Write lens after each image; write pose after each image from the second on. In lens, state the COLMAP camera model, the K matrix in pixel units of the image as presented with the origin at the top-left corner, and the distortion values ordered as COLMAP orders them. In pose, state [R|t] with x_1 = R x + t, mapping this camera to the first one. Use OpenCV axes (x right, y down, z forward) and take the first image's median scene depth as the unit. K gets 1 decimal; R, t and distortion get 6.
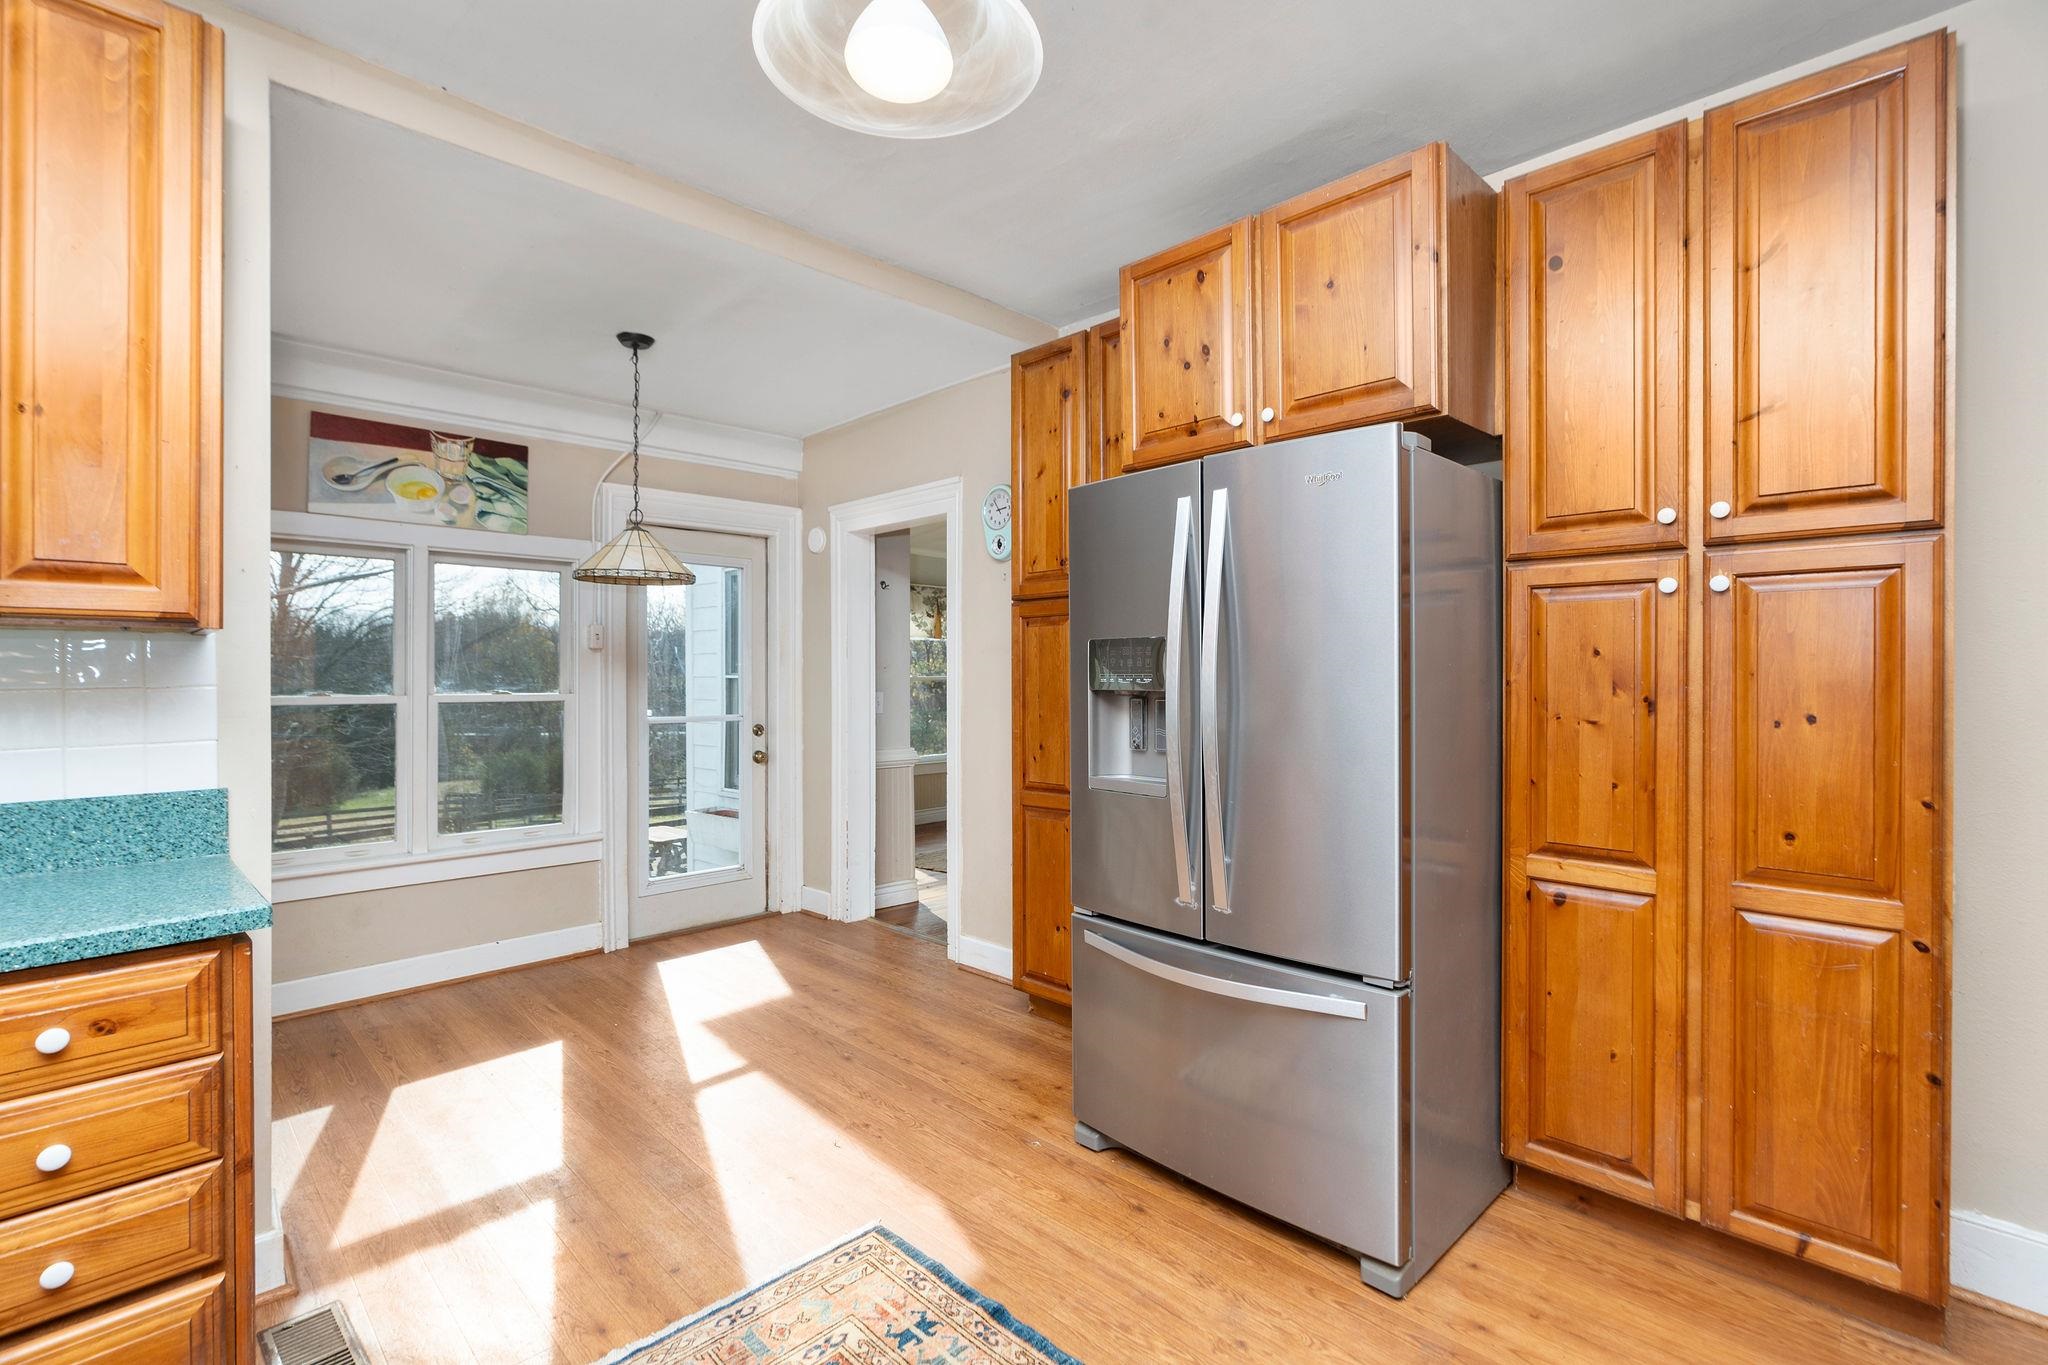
lens RADIAL K [[927.0, 0, 1024.0], [0, 927.0, 676.2], [0, 0, 1]] dist [0.000674, 0.000111]
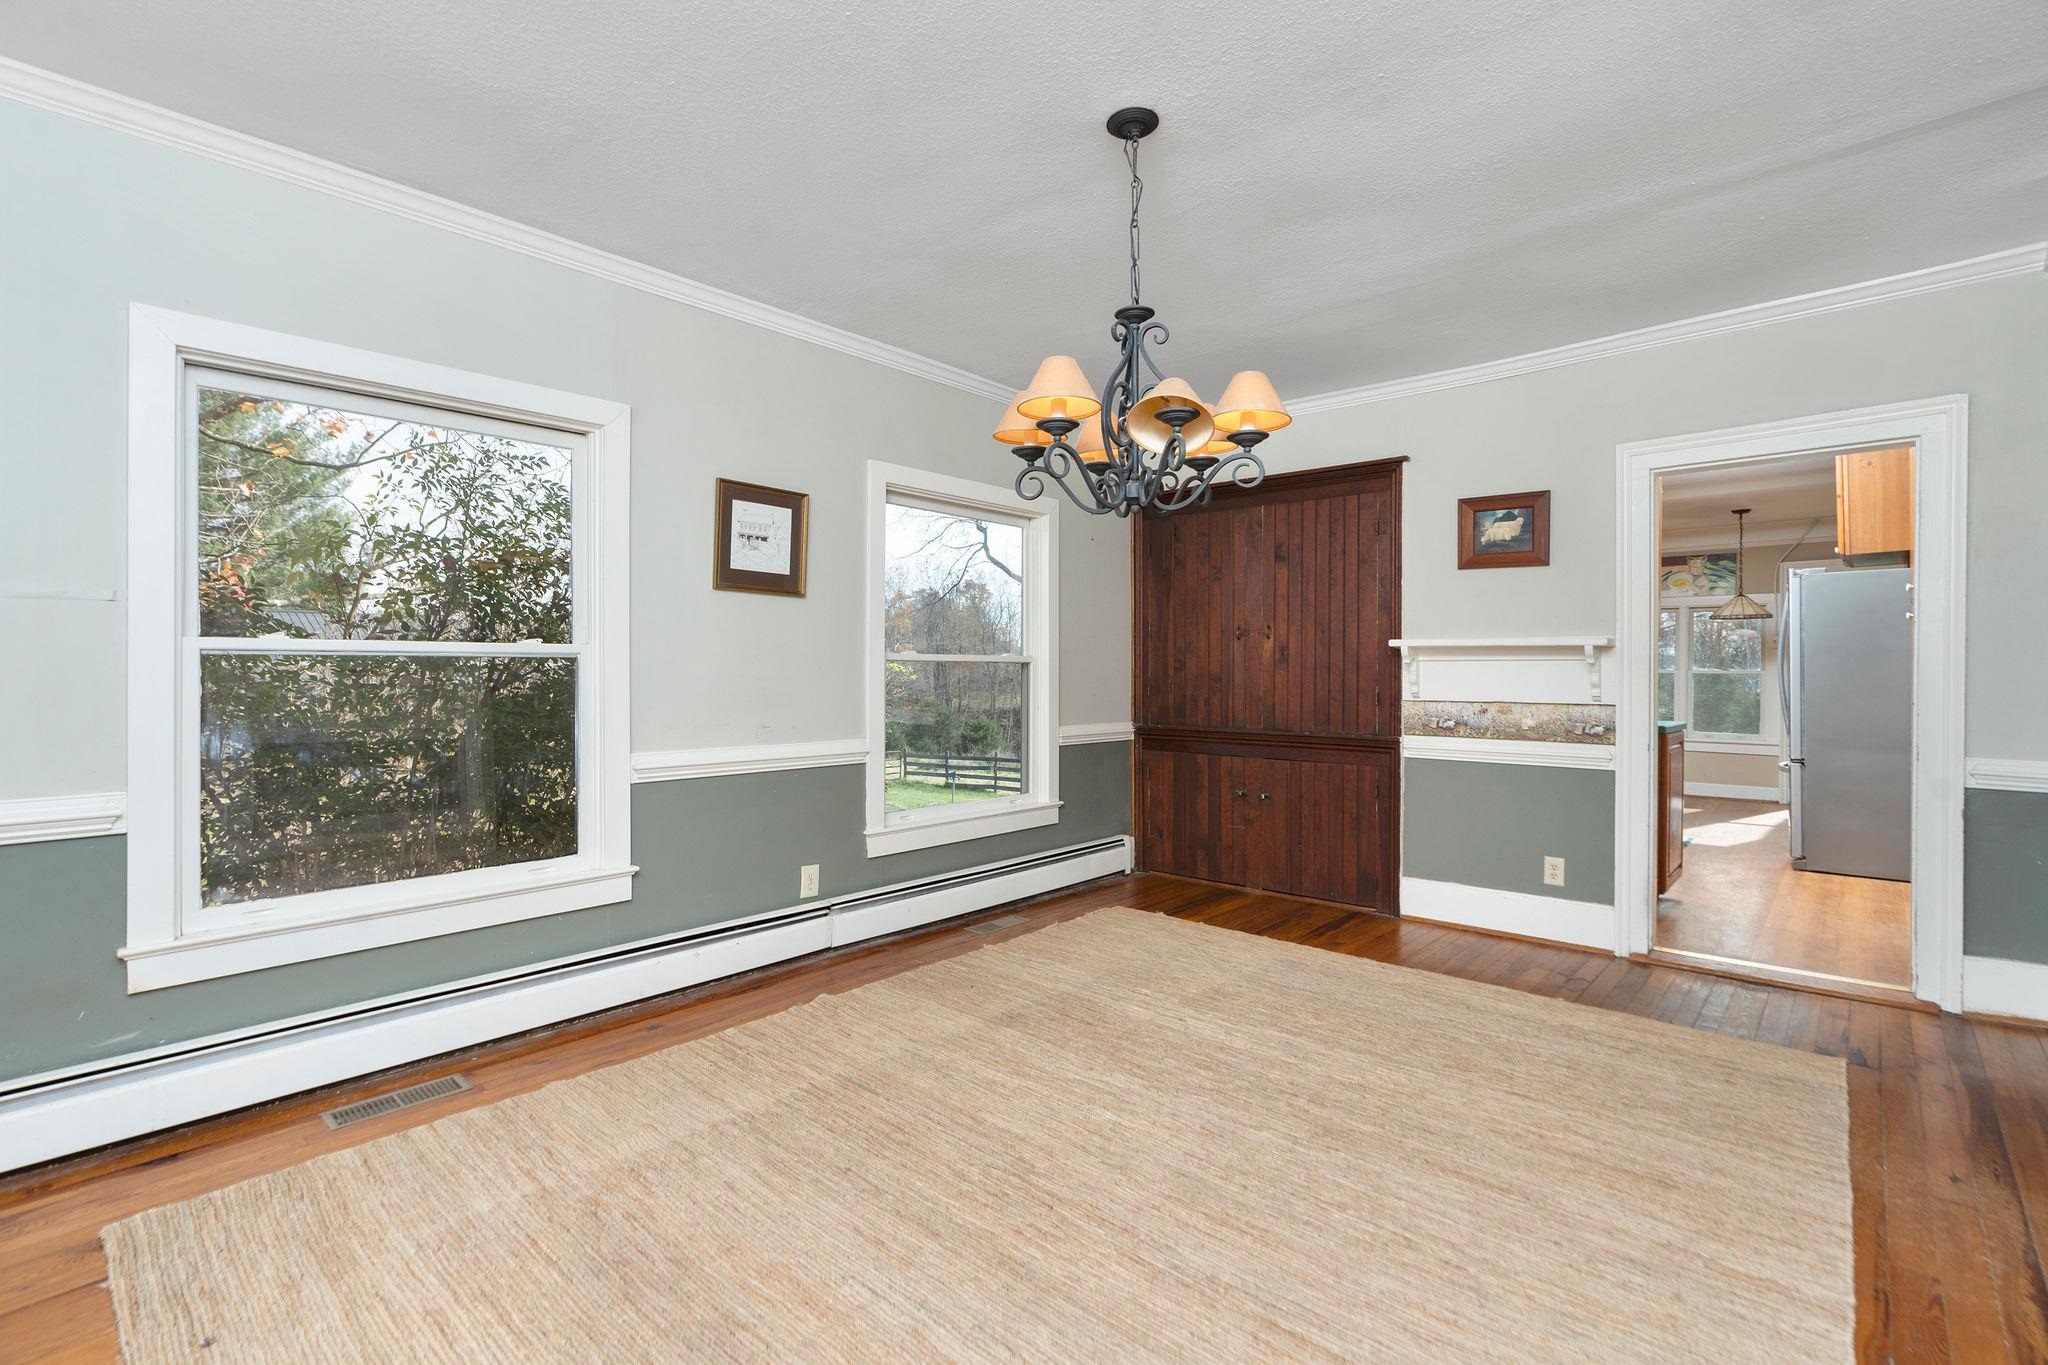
lens RADIAL K [[927.0, 0, 1023.6], [0, 927.0, 675.7], [0, 0, 1]] dist [0.000674, 0.000111]
pose [[0.056706, 0.001953, -0.998389, 1.551605], [-0.002208, 0.999996, 0.001831, 0.033564], [0.998388, 0.002101, 0.056710, -0.773727]]
